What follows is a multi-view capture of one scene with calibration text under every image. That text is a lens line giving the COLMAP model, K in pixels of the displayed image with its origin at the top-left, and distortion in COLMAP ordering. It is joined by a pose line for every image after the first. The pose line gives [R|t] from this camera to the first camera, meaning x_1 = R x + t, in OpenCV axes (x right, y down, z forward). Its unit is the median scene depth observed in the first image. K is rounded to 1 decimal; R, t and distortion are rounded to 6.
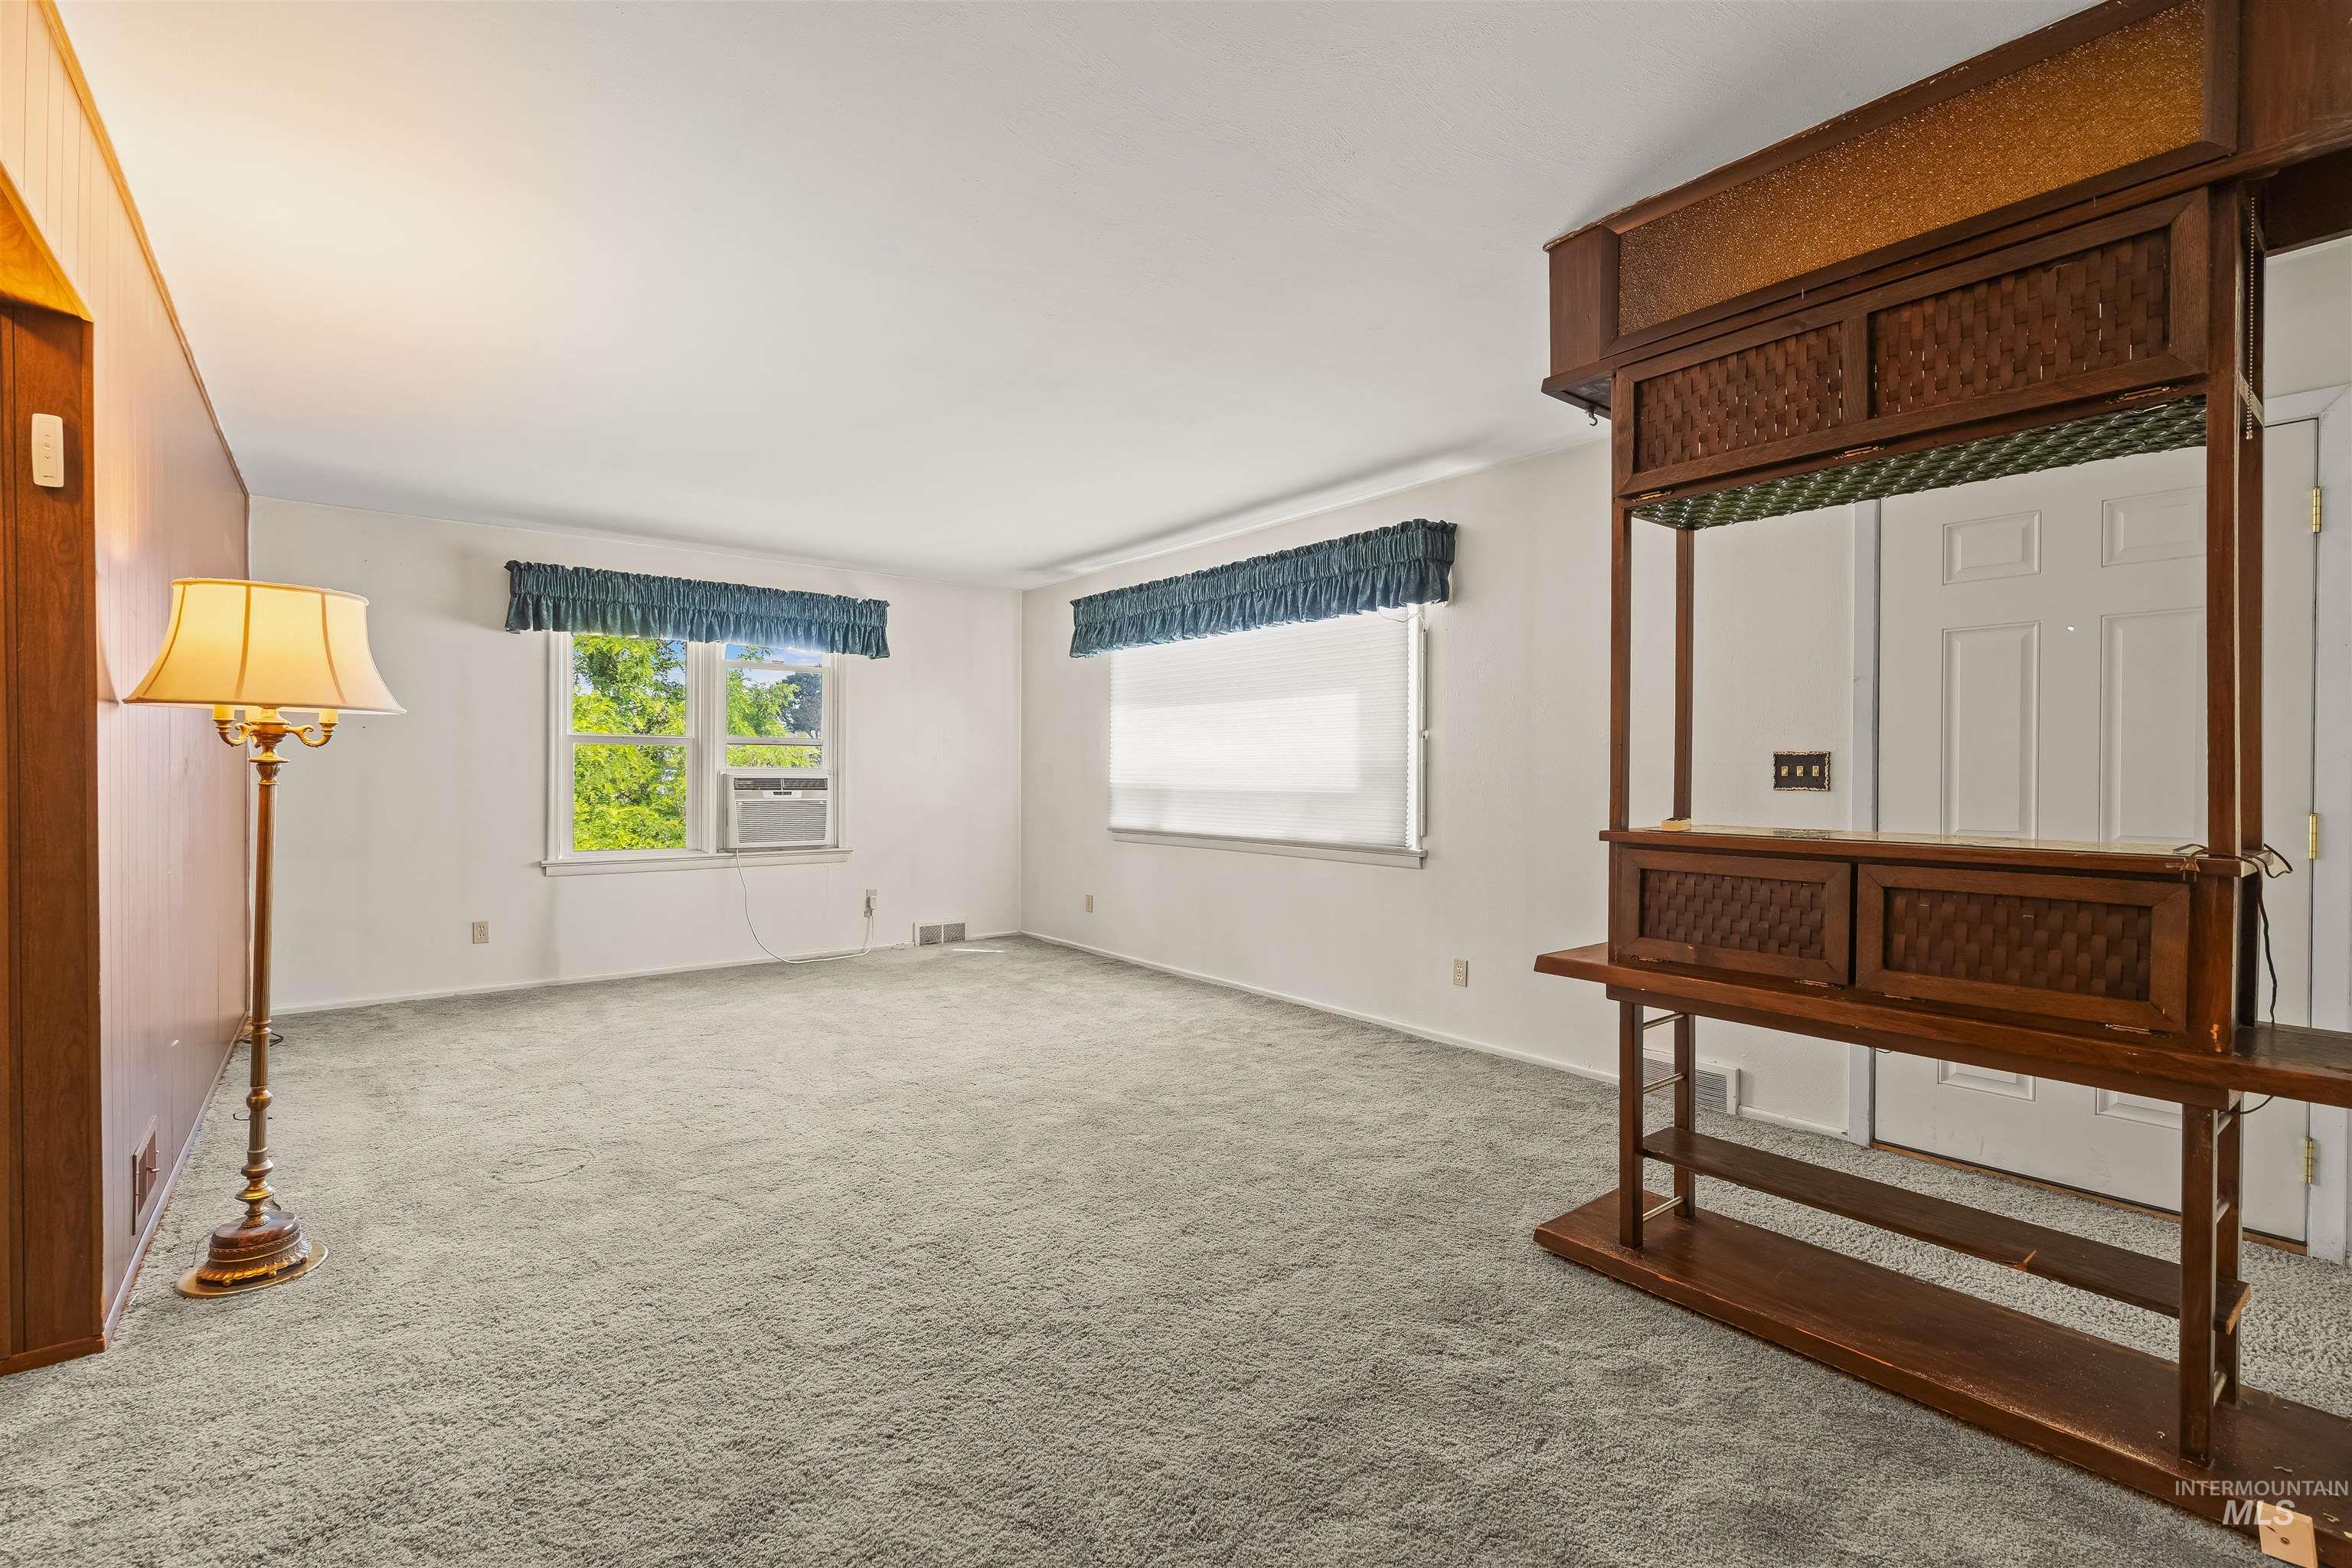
lens RADIAL K [[1053.1, 0, 1183.4], [0, 1053.1, 786.0], [0, 0, 1]] dist [0.001622, 0.000549]
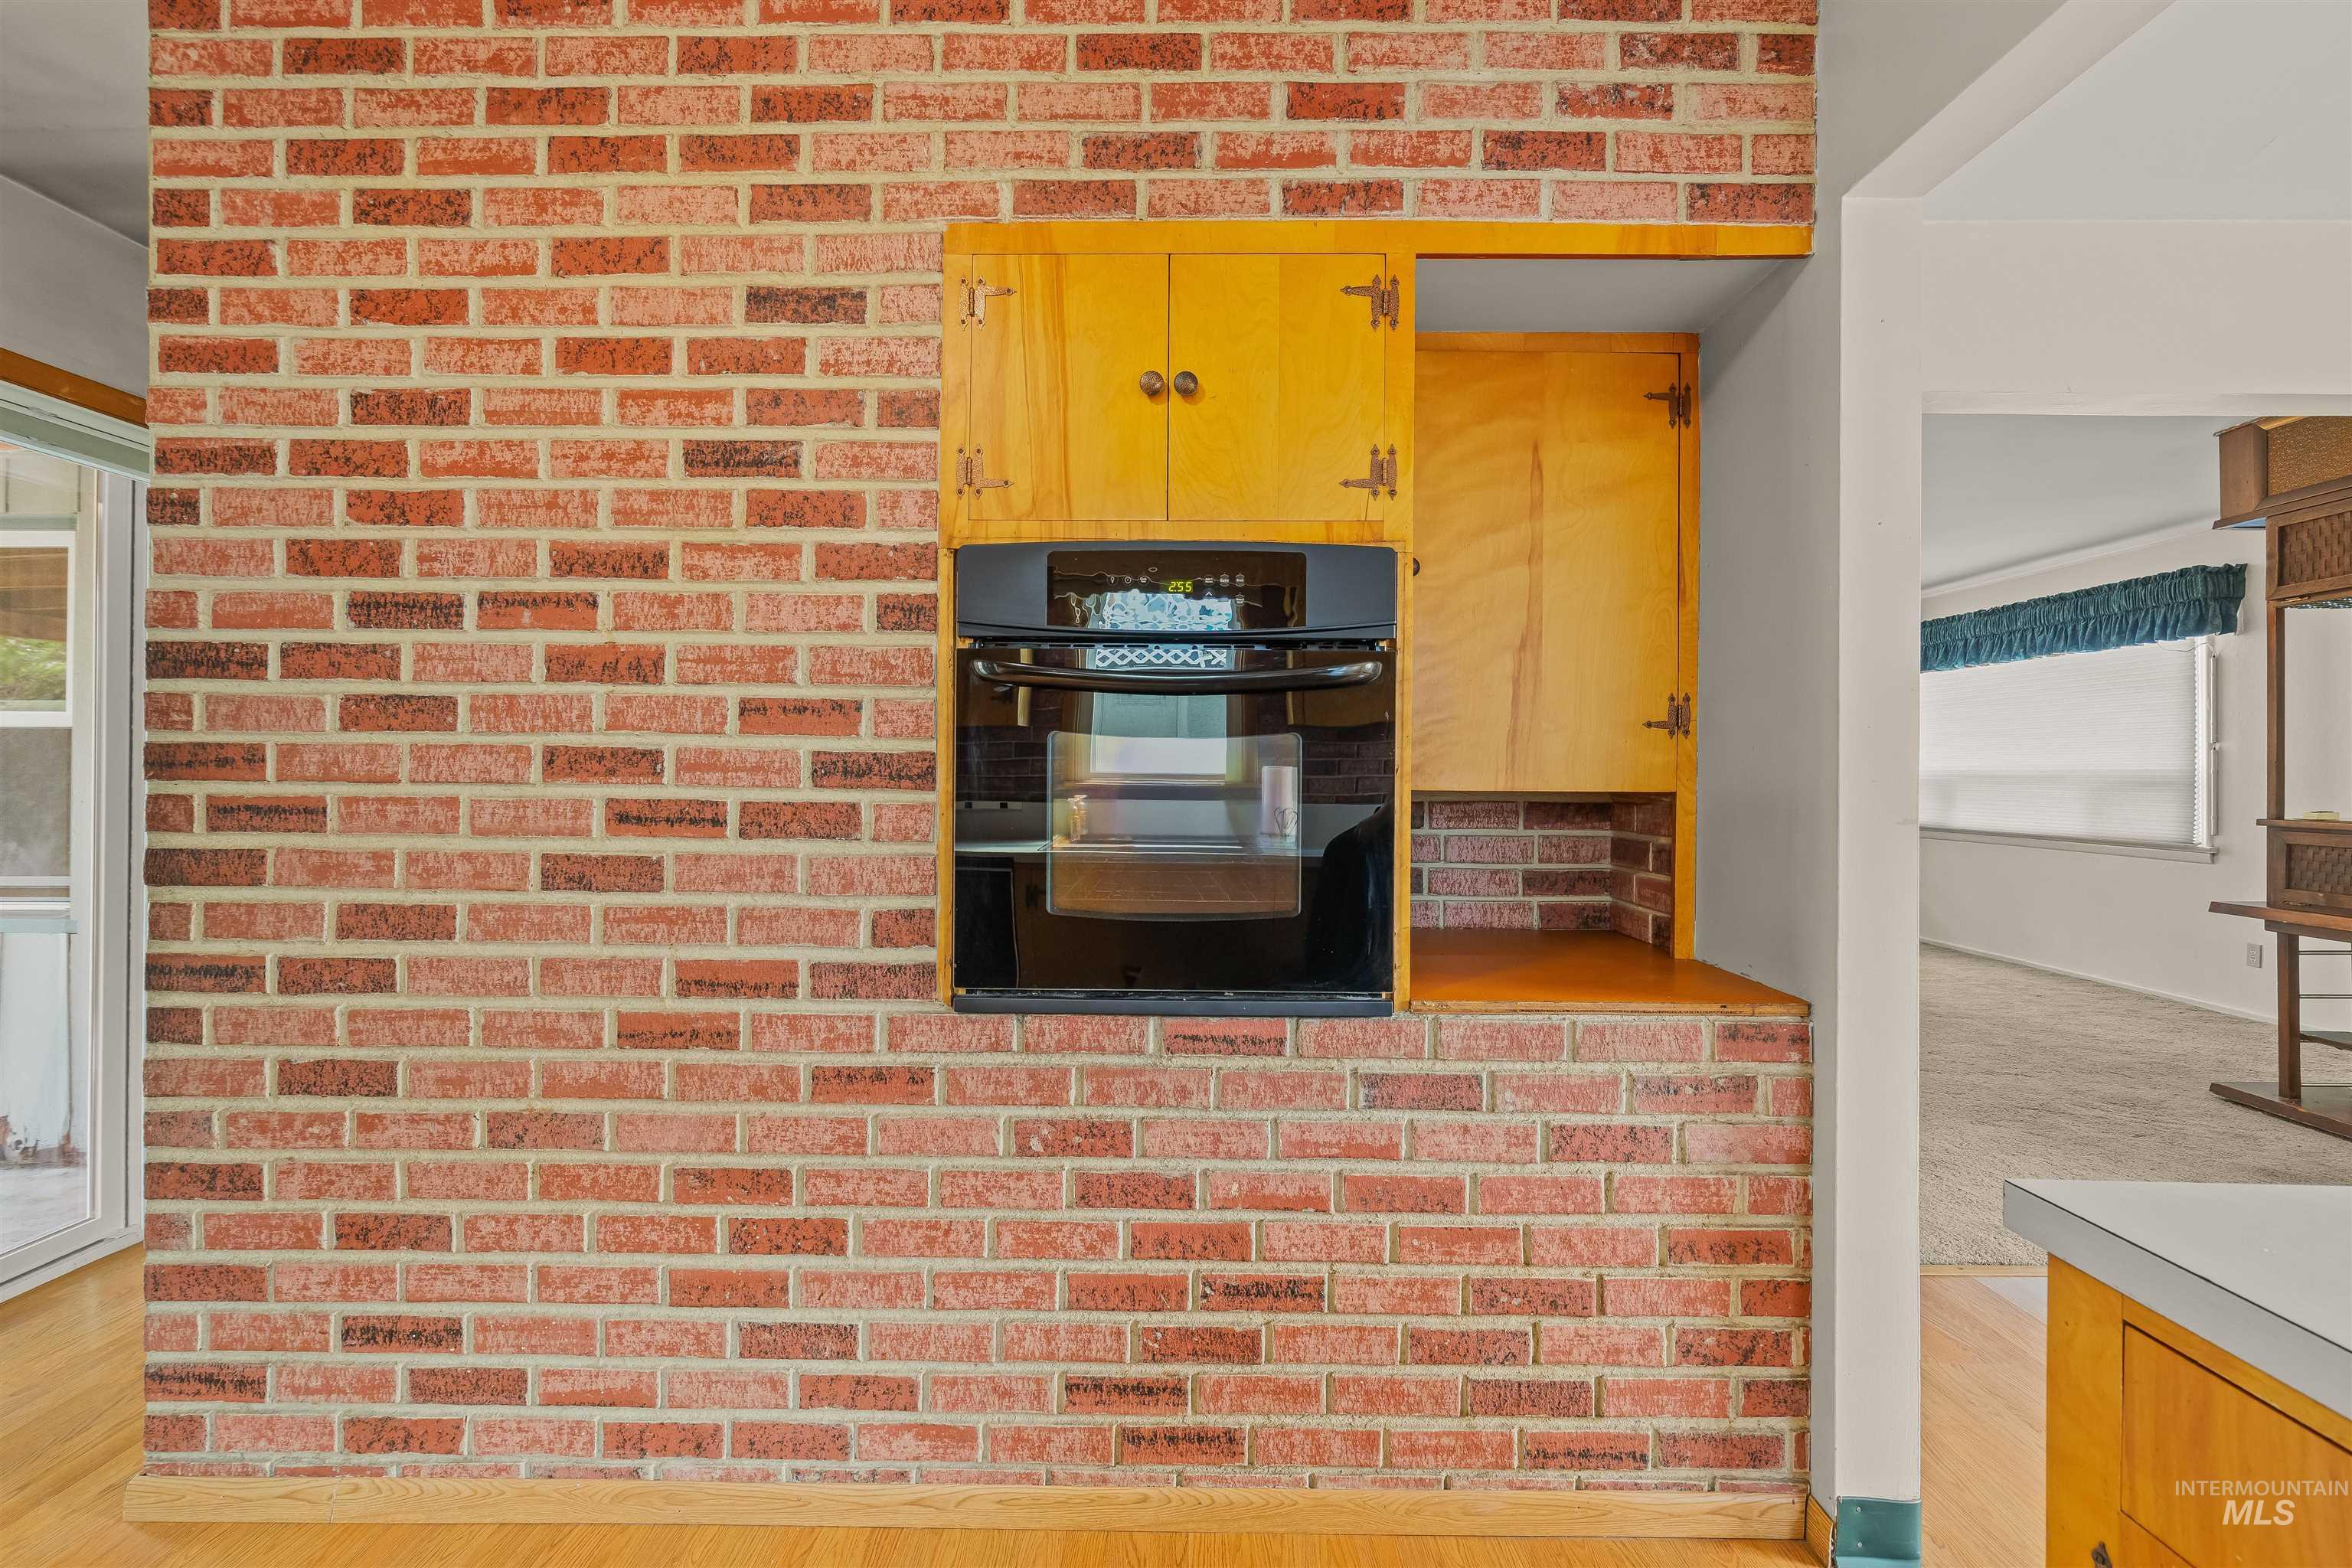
lens RADIAL K [[1053.1, 0, 1192.9], [0, 1053.1, 776.5], [0, 0, 1]] dist [0.001622, 0.000549]
pose [[0.781858, -0.001735, -0.623455, 0.074568], [-0.006662, 0.999916, -0.011137, 0.004331], [0.623421, 0.012861, 0.781780, -0.591967]]
